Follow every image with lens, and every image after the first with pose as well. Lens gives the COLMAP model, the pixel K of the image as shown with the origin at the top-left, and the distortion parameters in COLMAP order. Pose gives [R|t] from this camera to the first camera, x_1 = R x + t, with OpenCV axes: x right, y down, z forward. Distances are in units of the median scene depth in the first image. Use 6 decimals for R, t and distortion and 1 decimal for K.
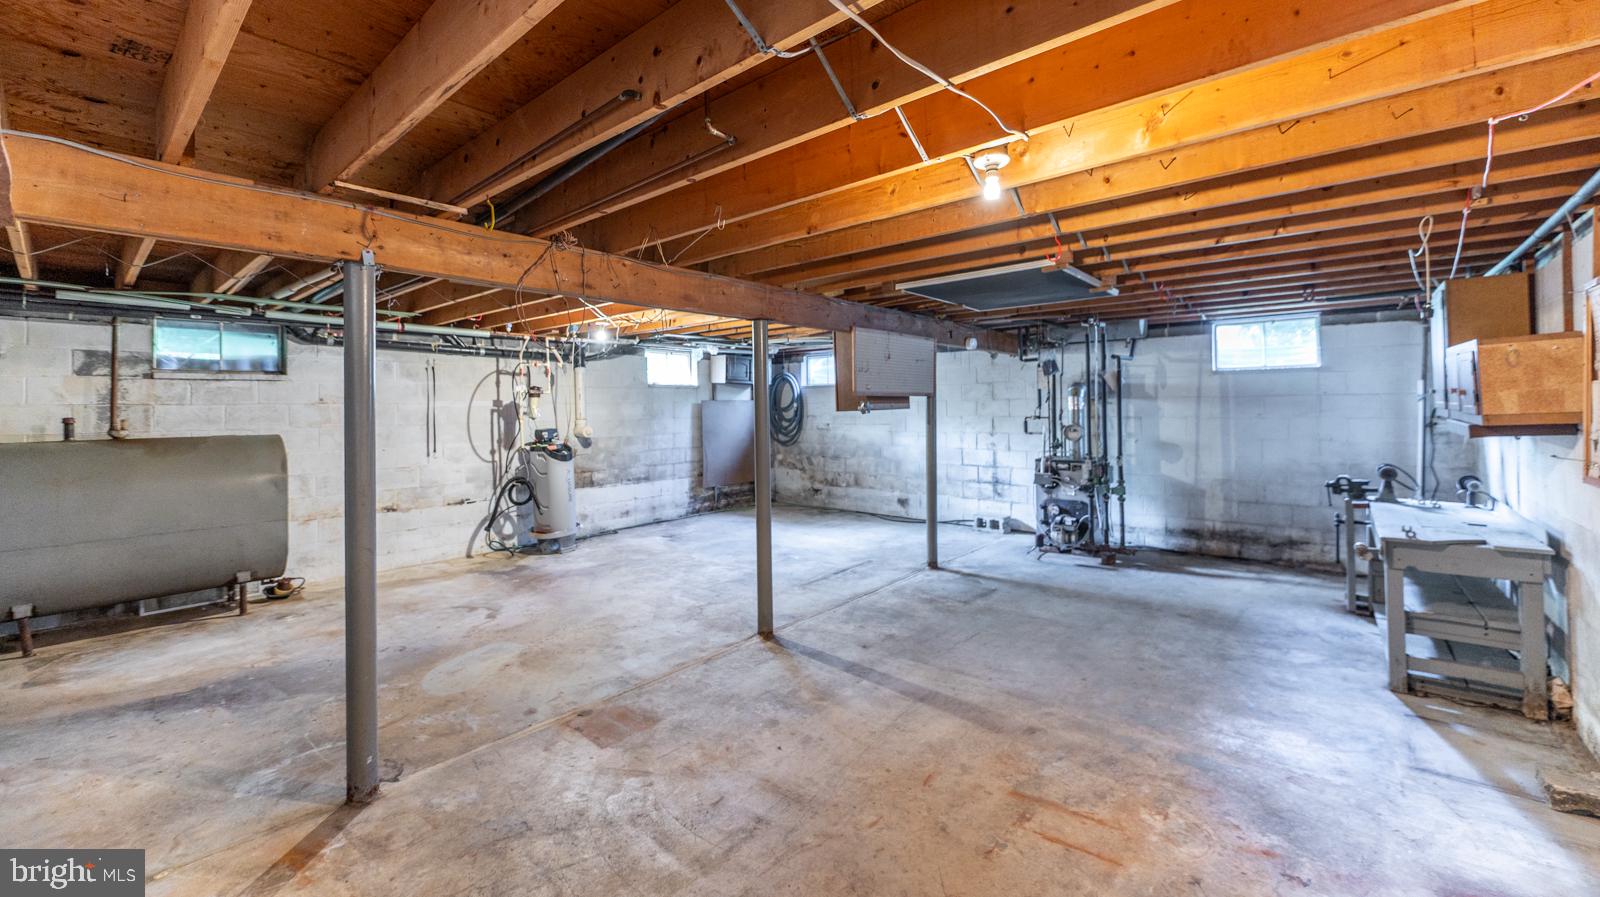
lens RADIAL K [[635.6, 0, 808.1], [0, 635.6, 396.0], [0, 0, 1]] dist [-0.004600, -0.000286]
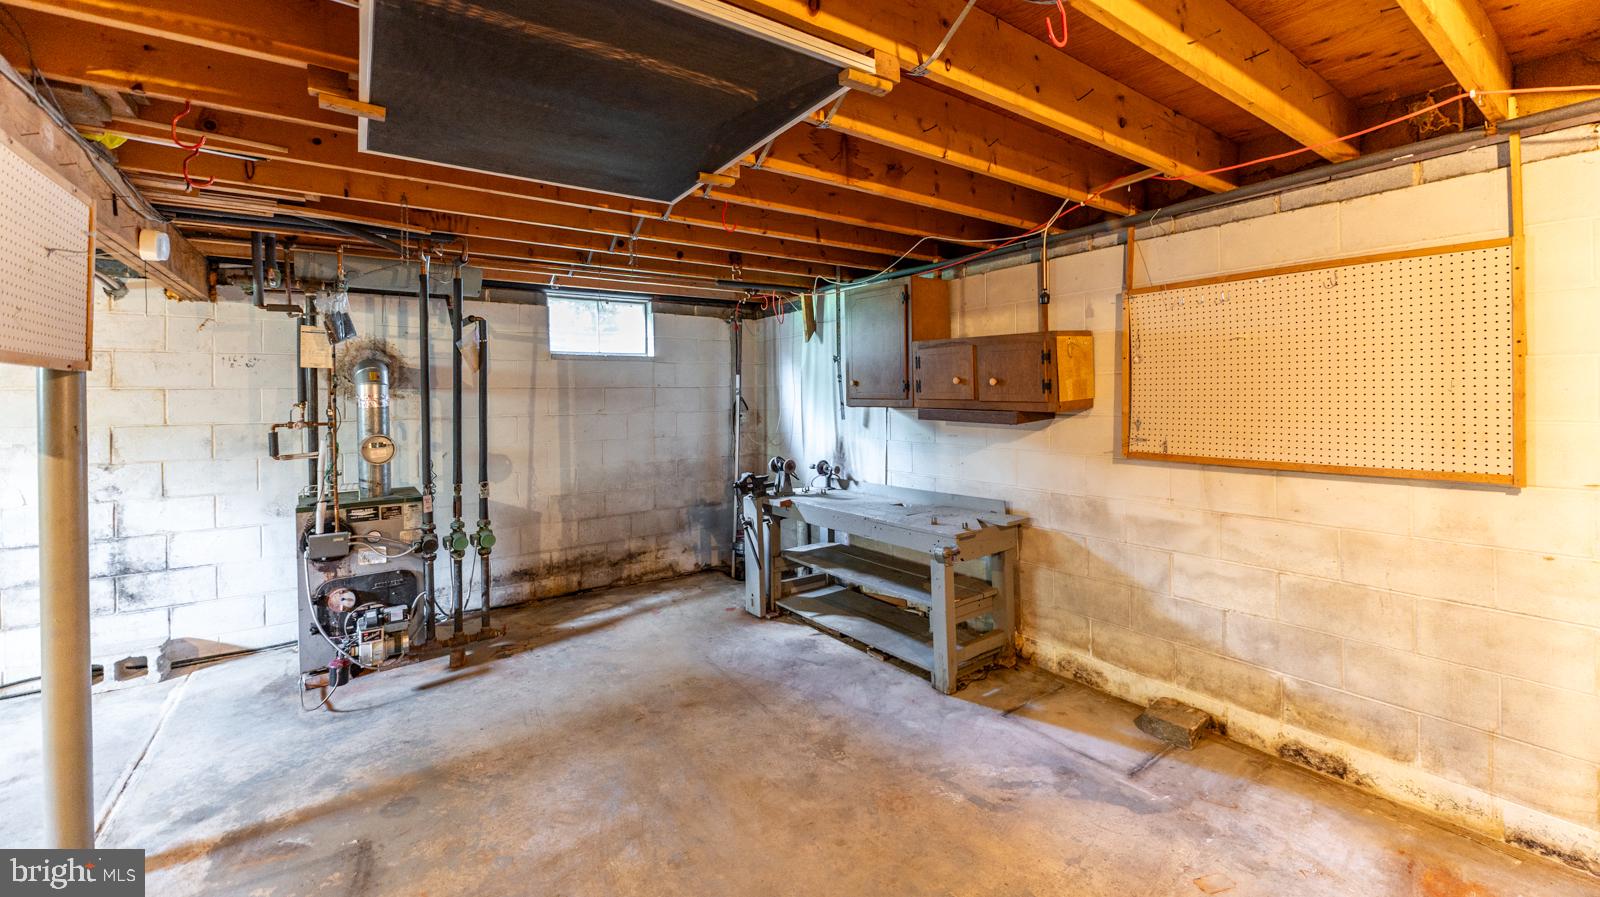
lens RADIAL K [[635.6, 0, 808.1], [0, 635.6, 396.0], [0, 0, 1]] dist [-0.004600, -0.000286]
pose [[0.237826, 0.006140, 0.971288, -0.031491], [-0.005456, 0.999973, -0.004985, 0.012587], [-0.971292, -0.004114, 0.237853, 0.534090]]
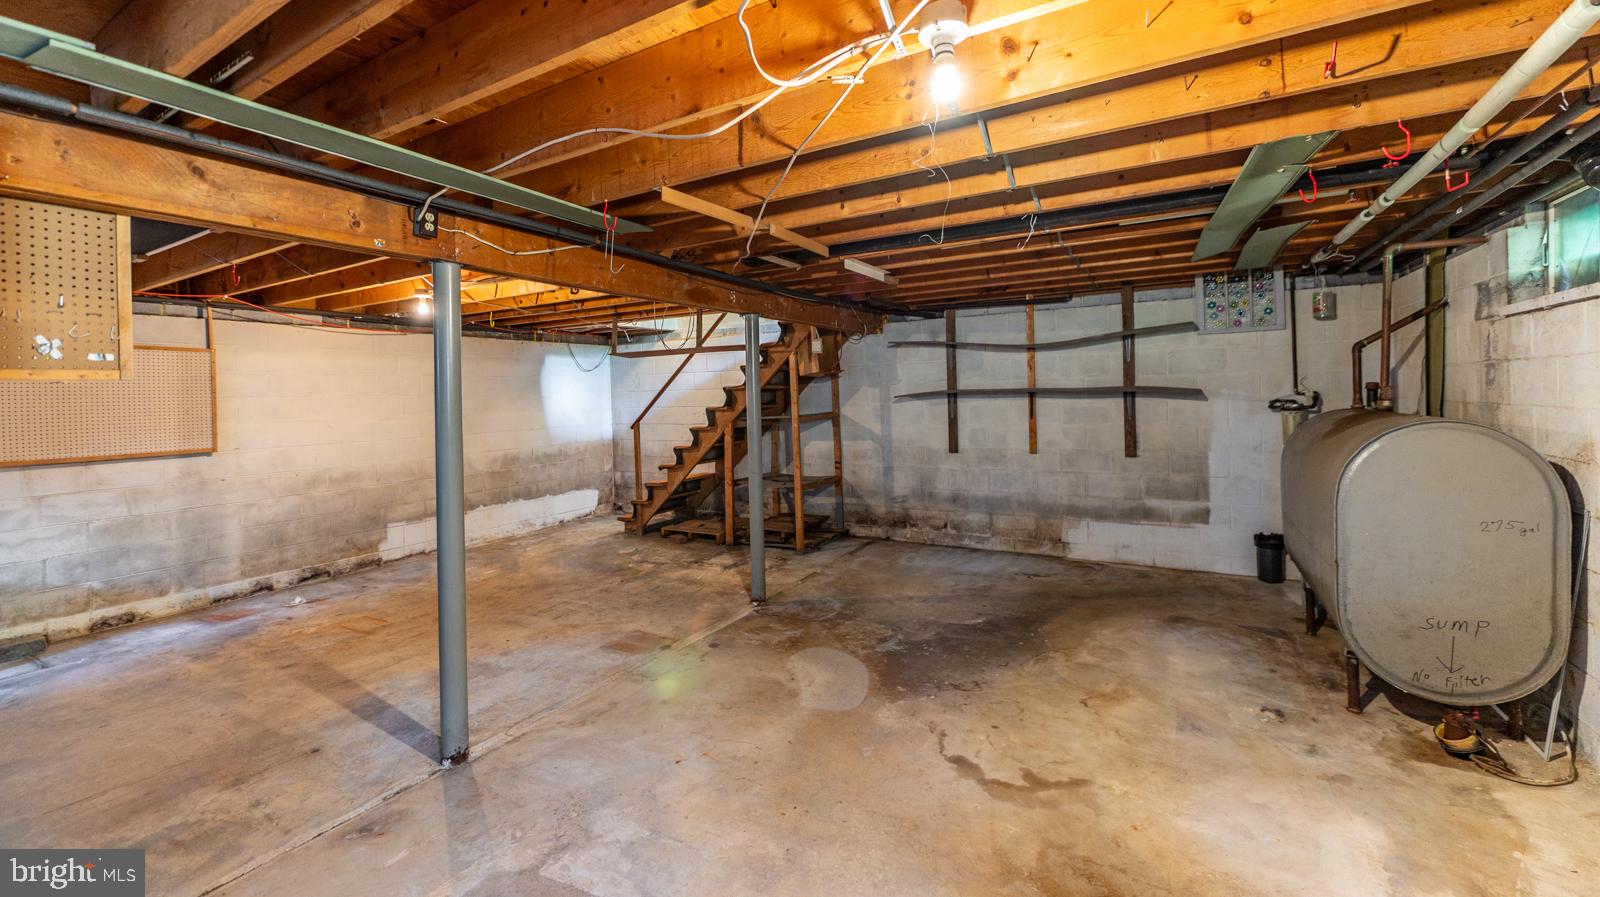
lens RADIAL K [[635.6, 0, 808.1], [0, 635.6, 396.0], [0, 0, 1]] dist [-0.004600, -0.000286]
pose [[-0.982262, 0.035525, -0.184119, -0.216267], [0.038470, 0.999182, -0.012449, 0.024052], [0.183526, -0.019311, -0.982825, 1.181494]]
